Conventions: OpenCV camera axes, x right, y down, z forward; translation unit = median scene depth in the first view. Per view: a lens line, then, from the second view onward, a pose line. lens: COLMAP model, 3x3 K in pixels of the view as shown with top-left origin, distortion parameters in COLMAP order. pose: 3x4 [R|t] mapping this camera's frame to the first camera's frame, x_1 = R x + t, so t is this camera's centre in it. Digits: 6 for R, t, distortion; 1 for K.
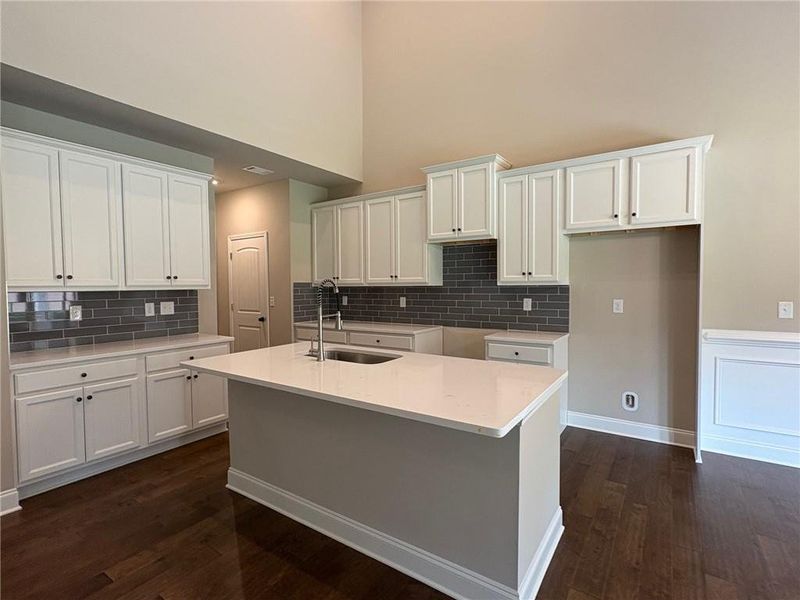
lens RADIAL K [[395.4, 0, 400.7], [0, 395.4, 298.3], [0, 0, 1]] dist [-0.002103, -0.000799]
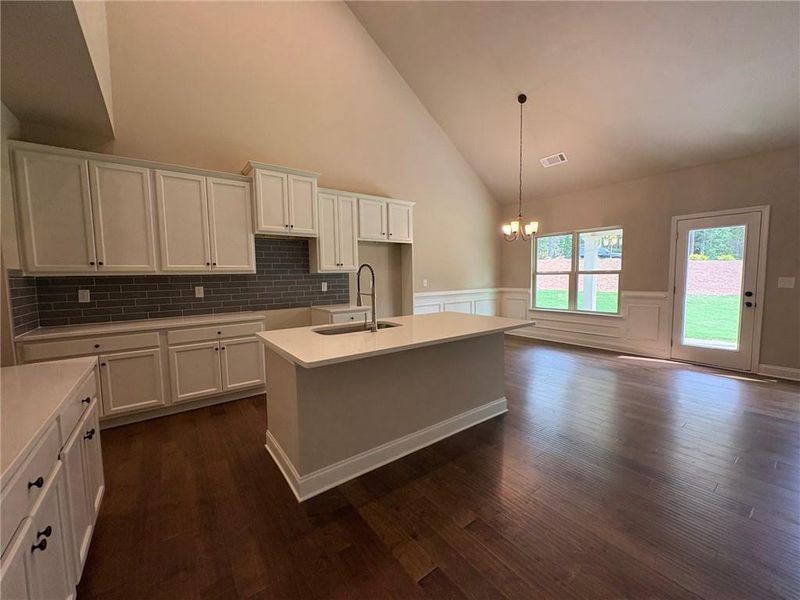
lens RADIAL K [[320.0, 0, 398.0], [0, 320.0, 300.1], [0, 0, 1]] dist [-0.006219, 0.000279]
pose [[0.330696, -0.078281, 0.940485, -0.718508], [0.038211, 0.996847, 0.069537, -0.006766], [-0.942963, 0.012942, 0.332645, 0.400009]]
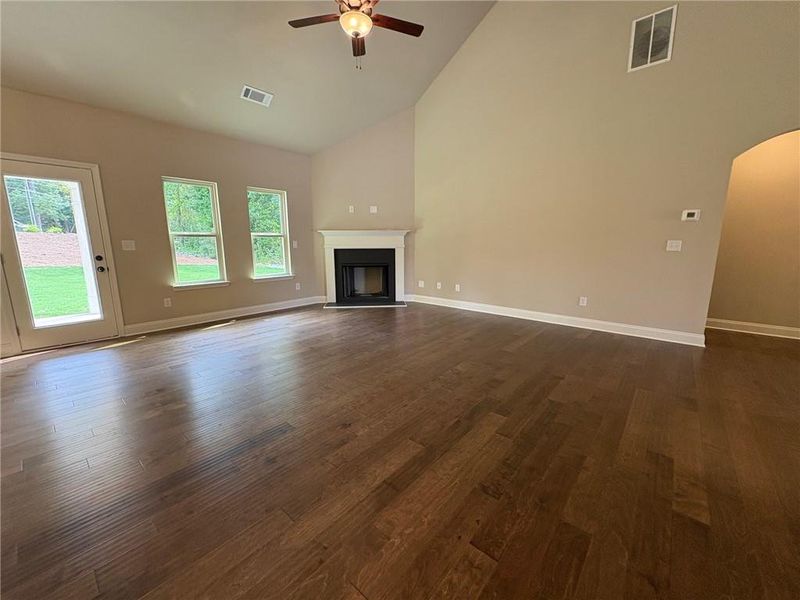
lens RADIAL K [[320.0, 0, 404.5], [0, 320.0, 296.0], [0, 0, 1]] dist [-0.006219, 0.000279]
pose [[-0.994854, -0.010328, 0.100795, -0.382343], [0.009762, 0.980395, 0.196803, 0.022184], [-0.100852, 0.196774, -0.975248, 0.564326]]
